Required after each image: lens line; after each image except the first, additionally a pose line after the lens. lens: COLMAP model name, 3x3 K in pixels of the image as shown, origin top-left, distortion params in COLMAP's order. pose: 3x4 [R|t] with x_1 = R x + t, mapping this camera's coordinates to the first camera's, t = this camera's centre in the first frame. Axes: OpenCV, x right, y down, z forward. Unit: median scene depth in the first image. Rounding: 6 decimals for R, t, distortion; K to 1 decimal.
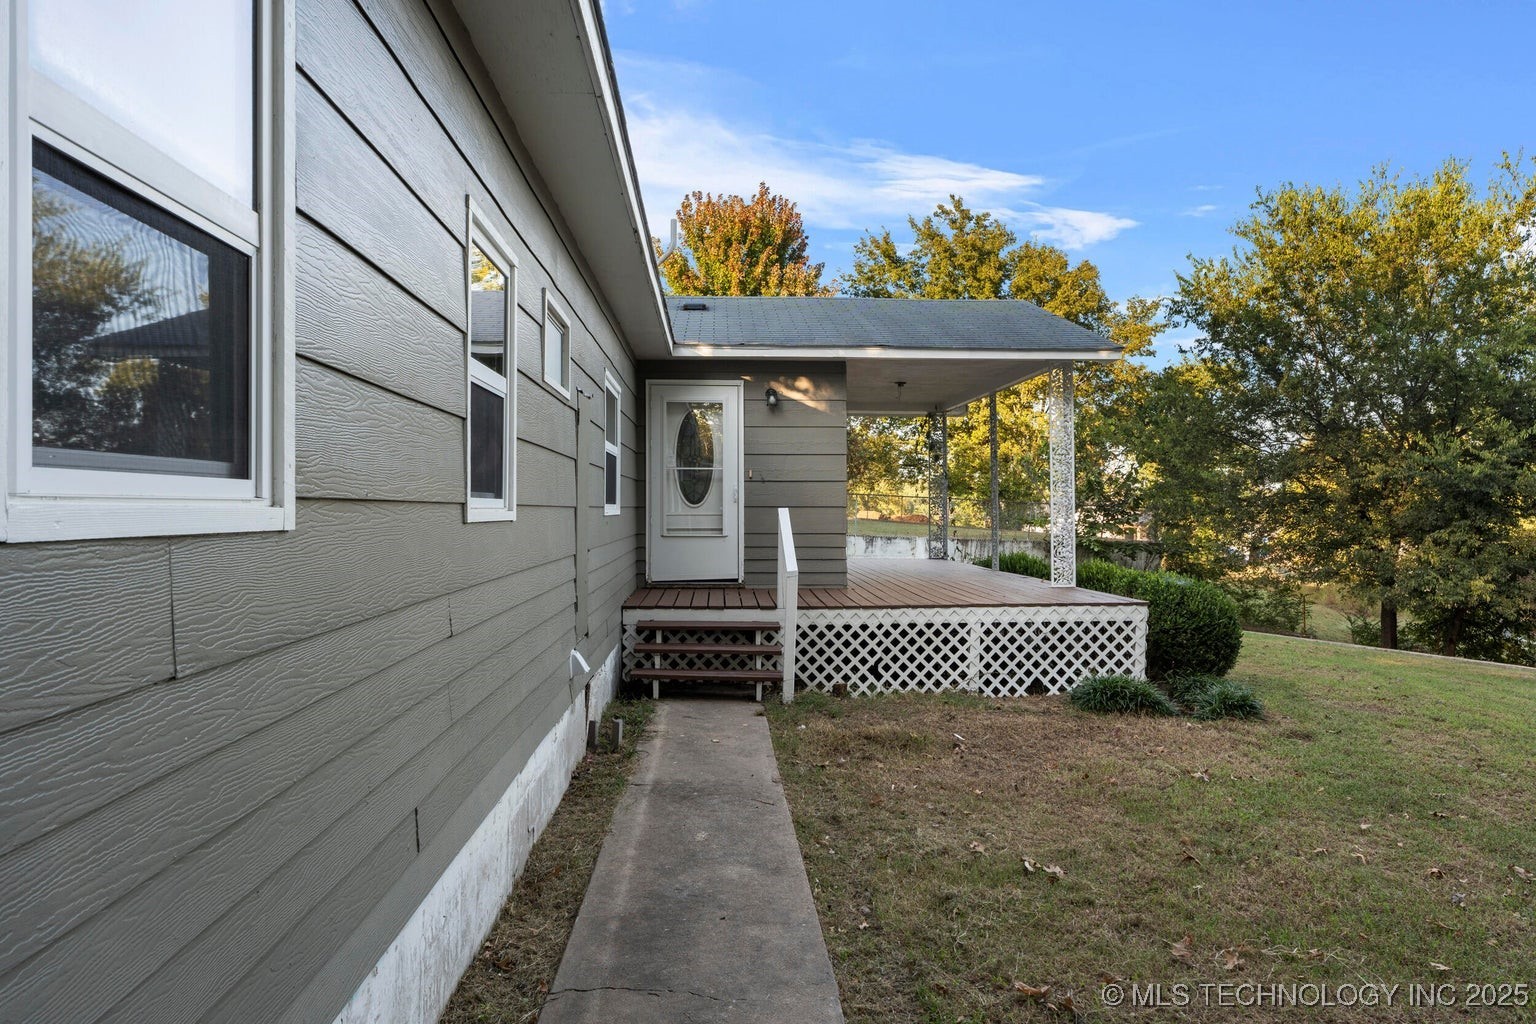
lens RADIAL K [[1008.7, 0, 768.4], [0, 1008.7, 512.1], [0, 0, 1]] dist [-0.003589, -0.000198]
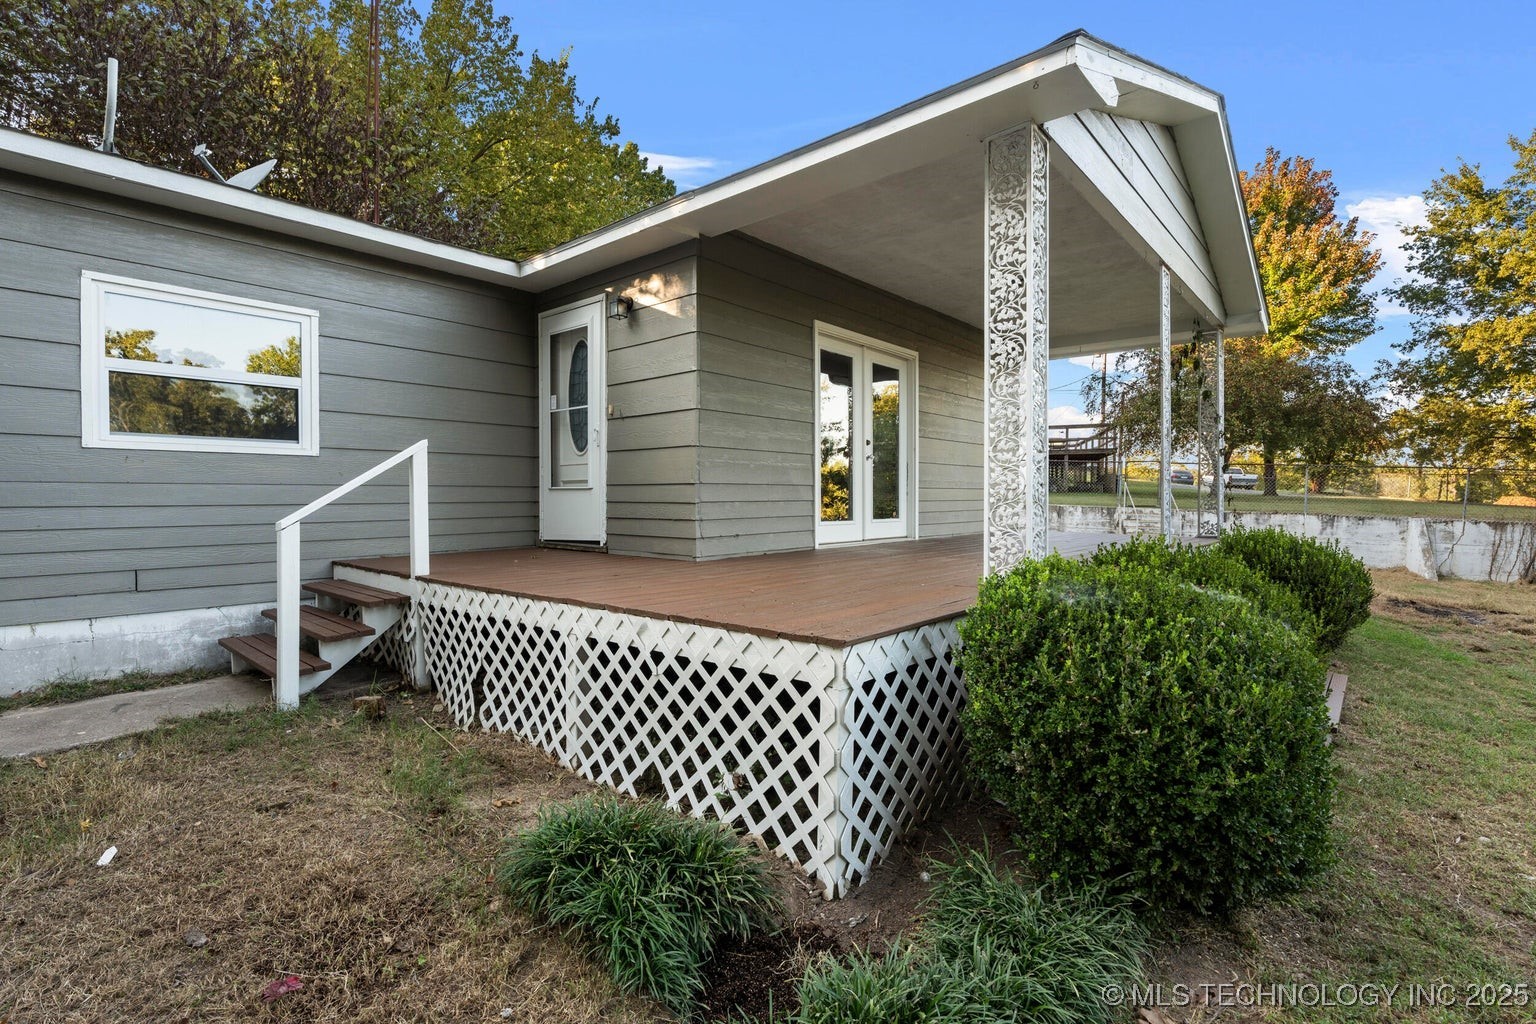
lens RADIAL K [[714.3, 0, 769.8], [0, 714.3, 510.3], [0, 0, 1]] dist [-0.010772, -0.000468]
pose [[0.722137, 0.013522, -0.691618, 0.461091], [-0.003006, 0.999861, 0.016410, 0.031716], [0.691743, -0.009771, 0.722077, 0.677461]]
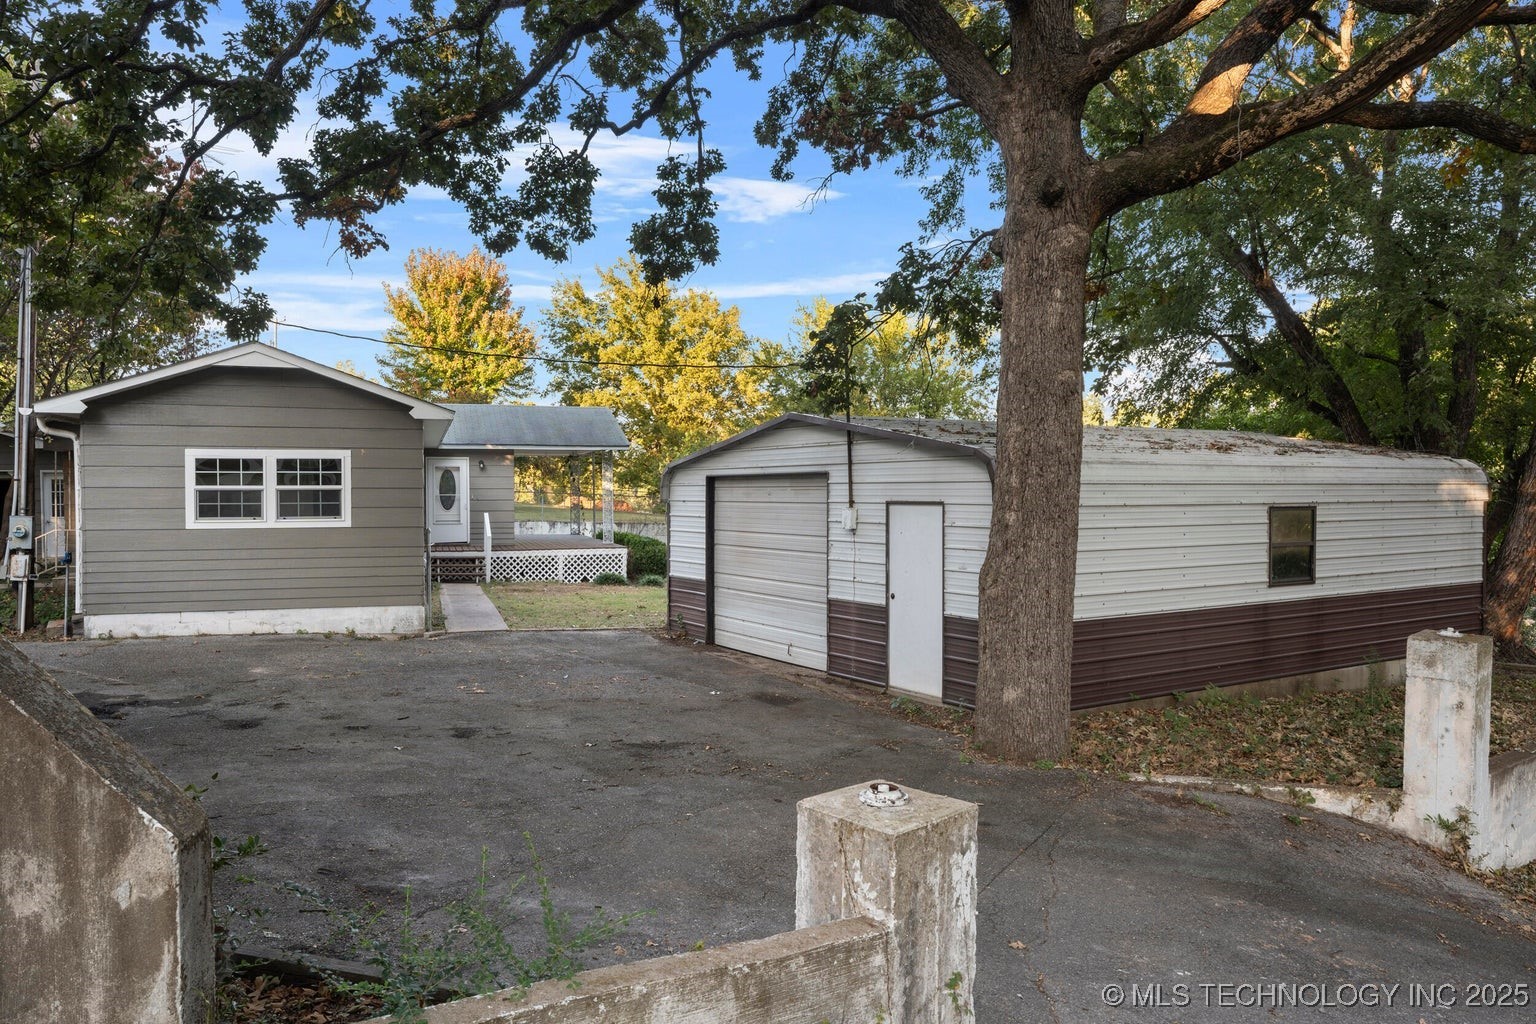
lens RADIAL K [[1093.6, 0, 766.9], [0, 1093.6, 506.2], [0, 0, 1]] dist [-0.009222, 0.012057]
pose [[0.967554, -0.005380, 0.252606, 0.002764], [0.002060, 0.999908, 0.013404, -0.049376], [-0.252655, -0.012448, 0.967476, -1.641474]]
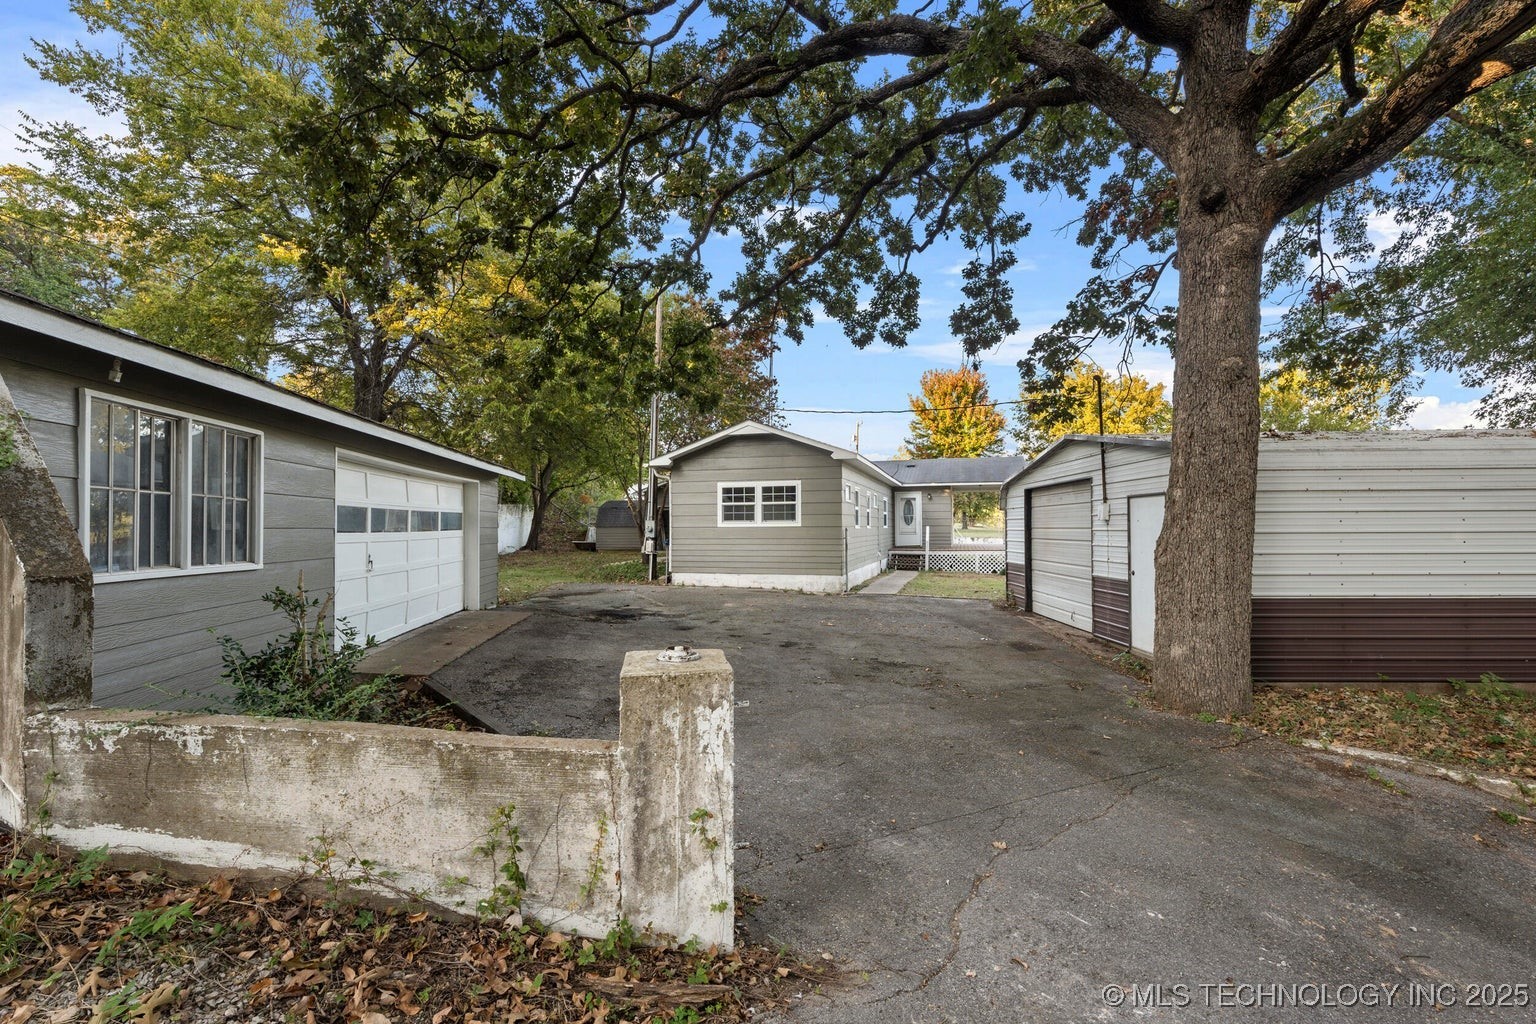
lens RADIAL K [[683.9, 0, 762.7], [0, 683.9, 513.3], [0, 0, 1]] dist [0.004085, -0.002341]
pose [[0.942475, -0.011158, -0.334091, 0.262565], [0.004102, 0.999754, -0.021819, 0.000592], [0.334252, 0.019193, 0.942288, -1.554618]]
